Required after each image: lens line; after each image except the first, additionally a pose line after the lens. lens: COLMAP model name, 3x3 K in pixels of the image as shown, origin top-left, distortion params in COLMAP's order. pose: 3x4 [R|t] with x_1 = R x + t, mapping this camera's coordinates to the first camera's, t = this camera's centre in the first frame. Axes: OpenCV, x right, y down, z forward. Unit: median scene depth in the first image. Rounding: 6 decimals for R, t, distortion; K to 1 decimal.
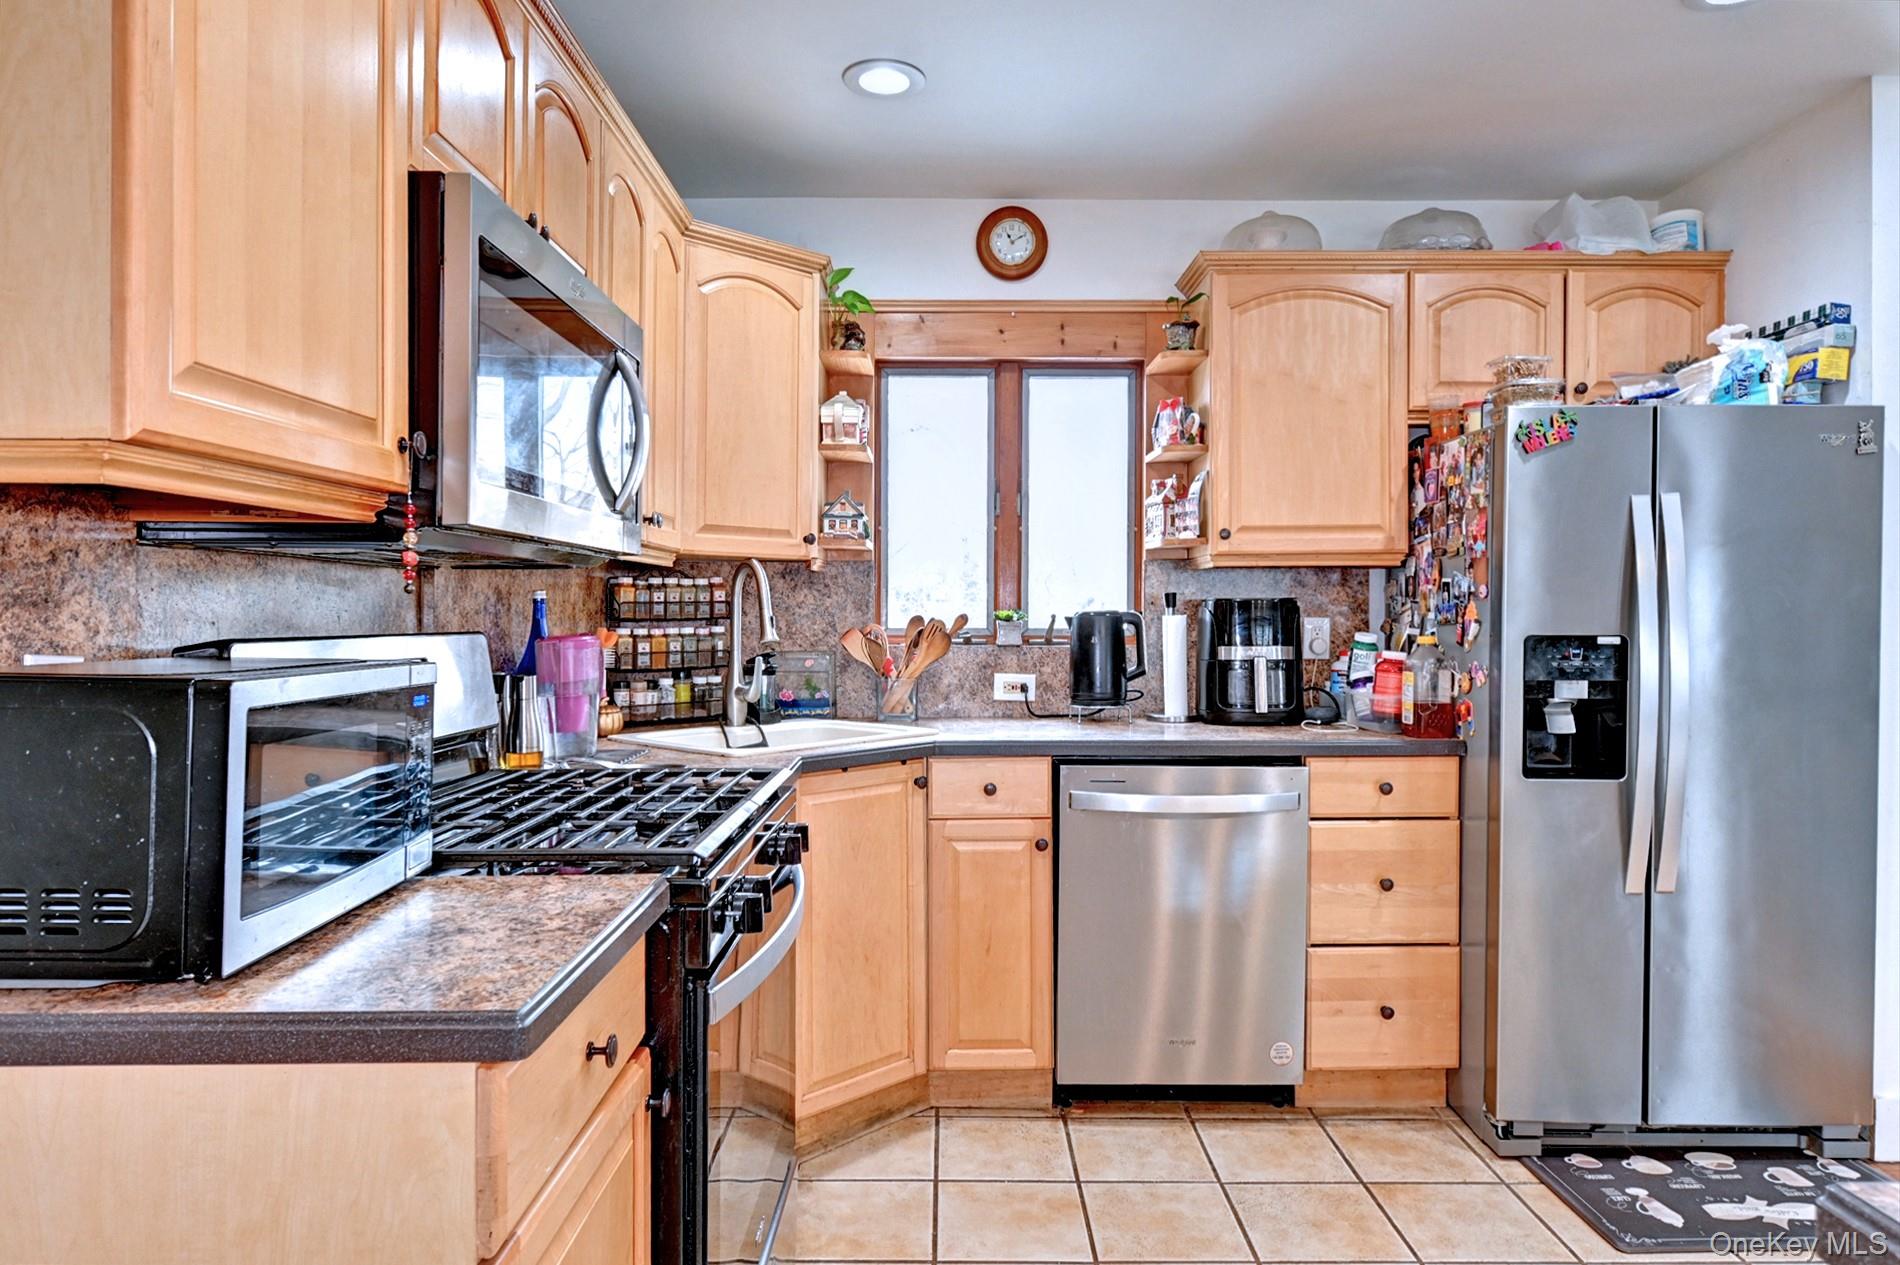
lens RADIAL K [[1163.8, 0, 941.1], [0, 1163.8, 618.6], [0, 0, 1]] dist [0.005248, -0.002970]
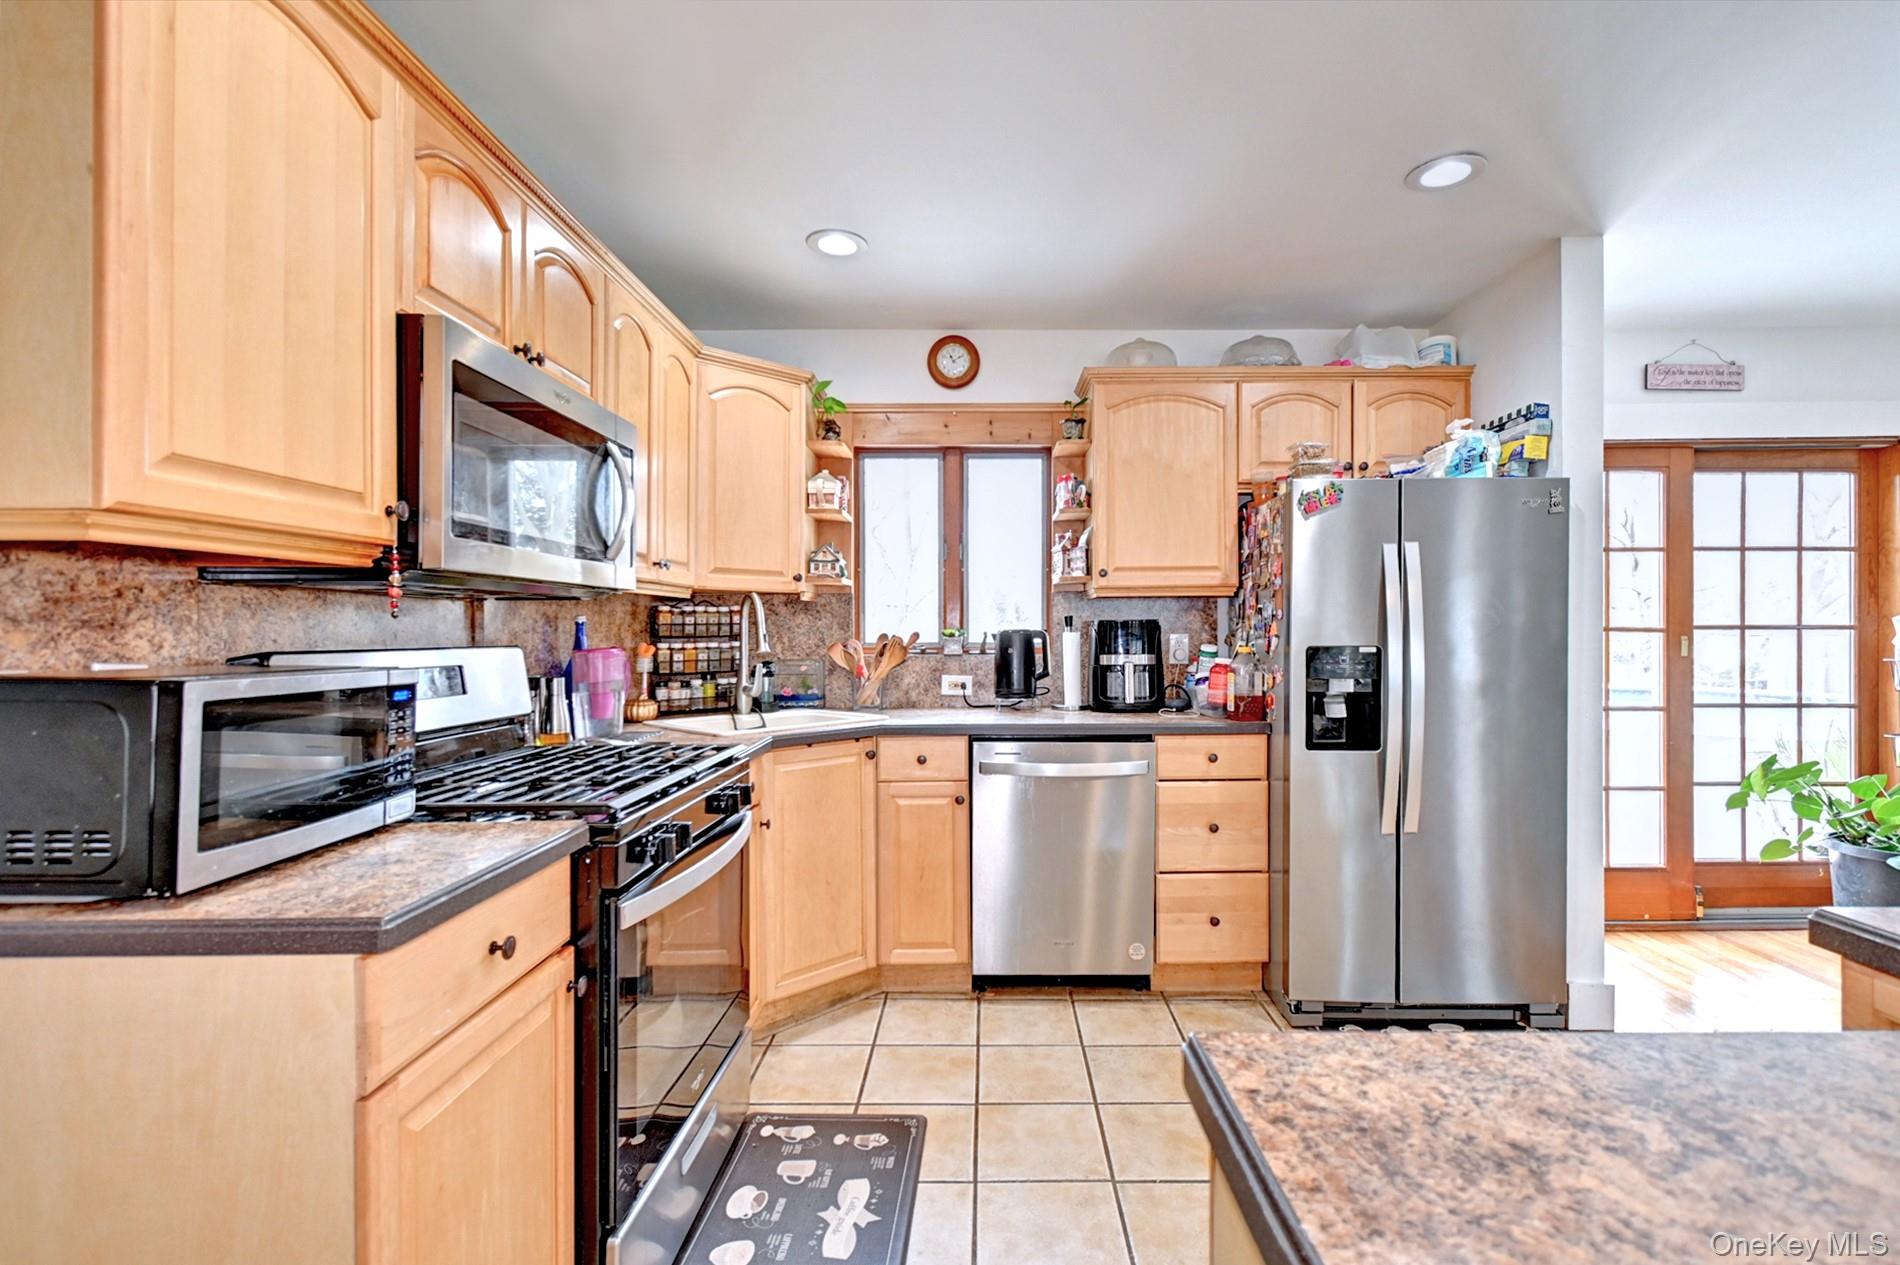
lens RADIAL K [[852.9, 0, 968.8], [0, 852.9, 632.3], [0, 0, 1]] dist [0.009222, -0.004924]
pose [[0.999994, -0.003309, -0.001293, 0.099559], [0.003304, 0.999988, -0.003731, 0.000422], [0.001305, 0.003727, 0.999992, -0.007154]]
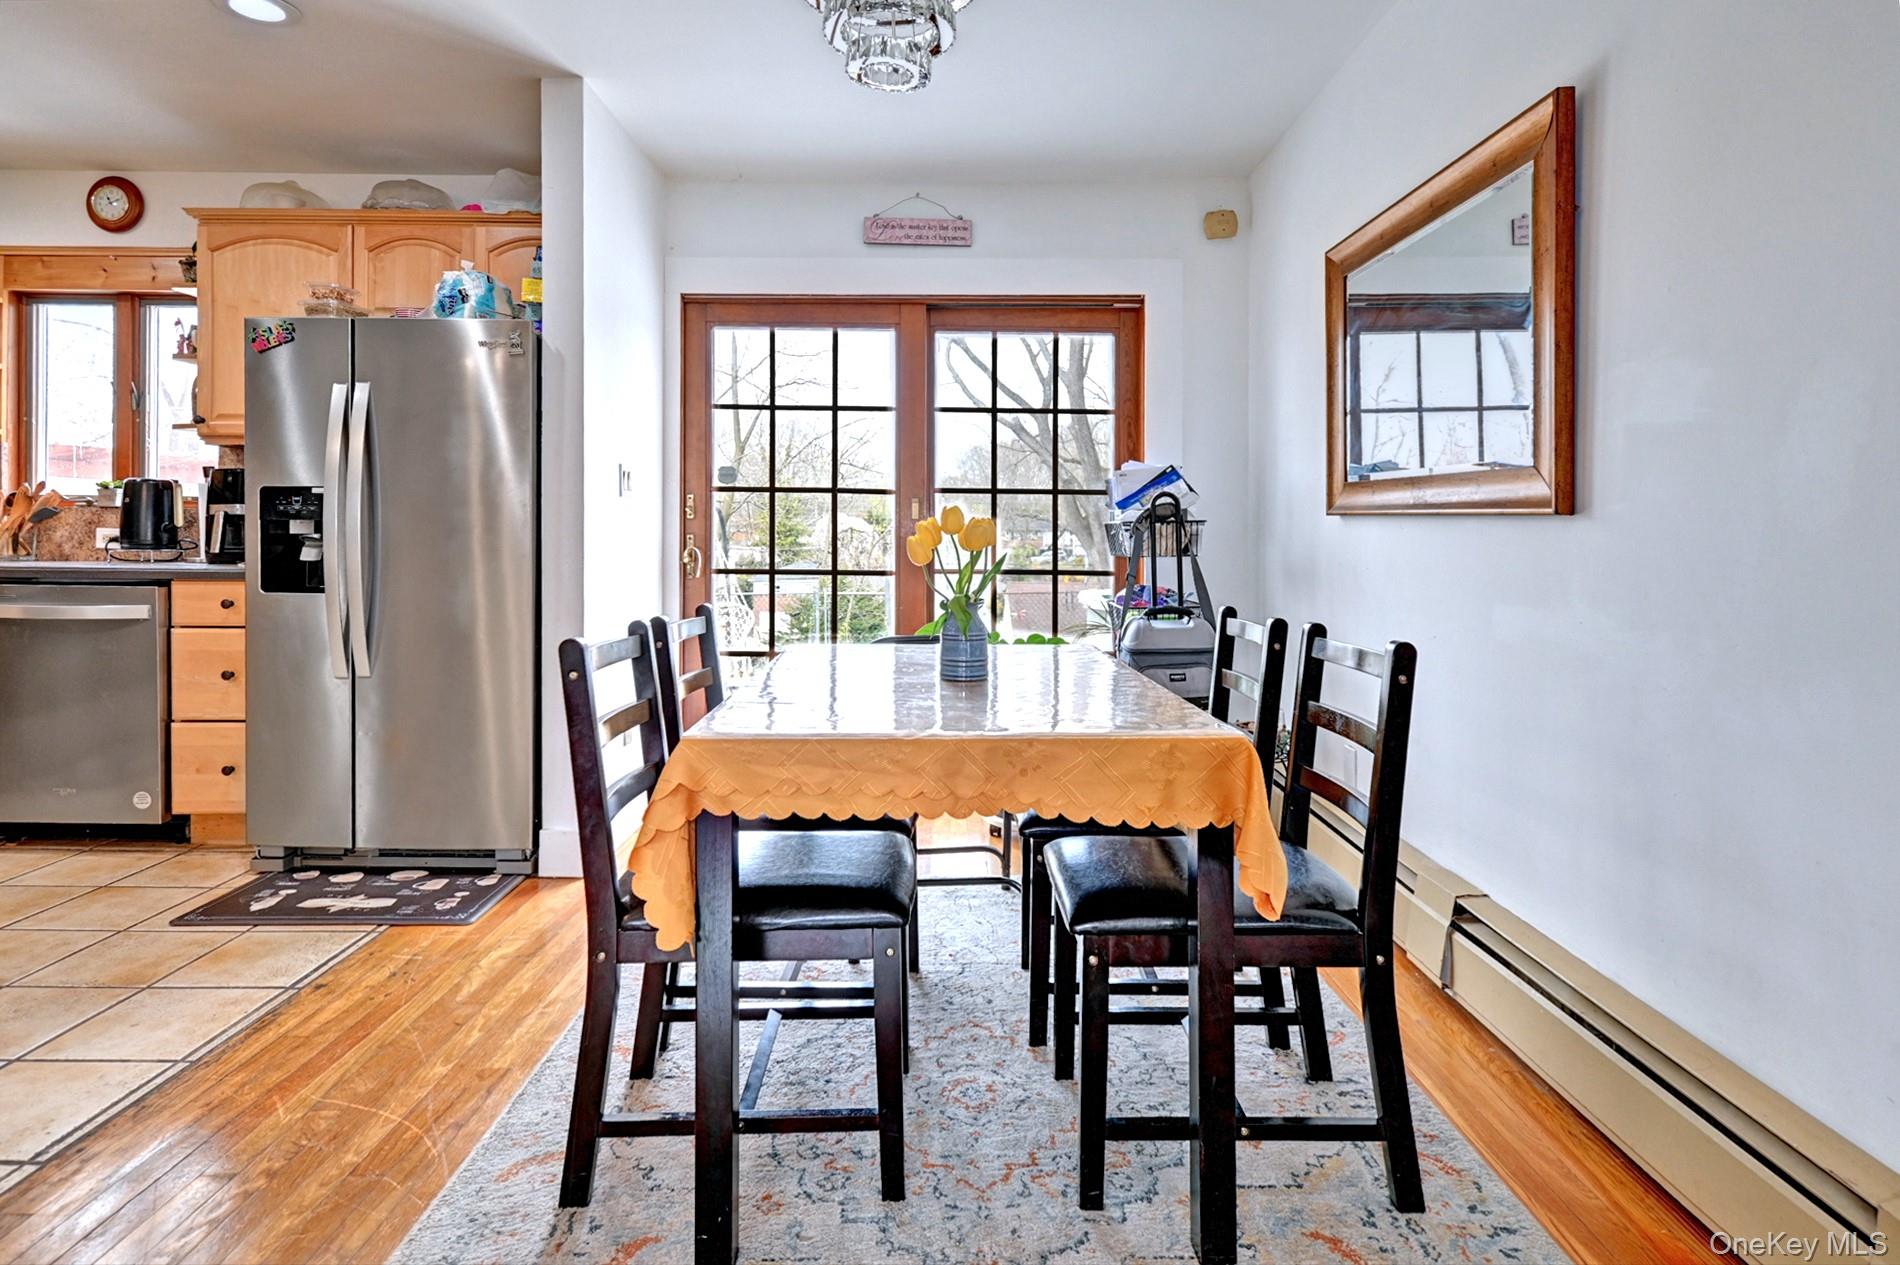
lens RADIAL K [[945.7, 0, 947.6], [0, 945.7, 539.7], [0, 0, 1]] dist [0.005353, -0.002238]
pose [[0.999965, 0.005692, 0.006191, 1.268448], [-0.005668, 0.999977, -0.003797, 0.074226], [-0.006212, 0.003762, 0.999974, -0.107971]]
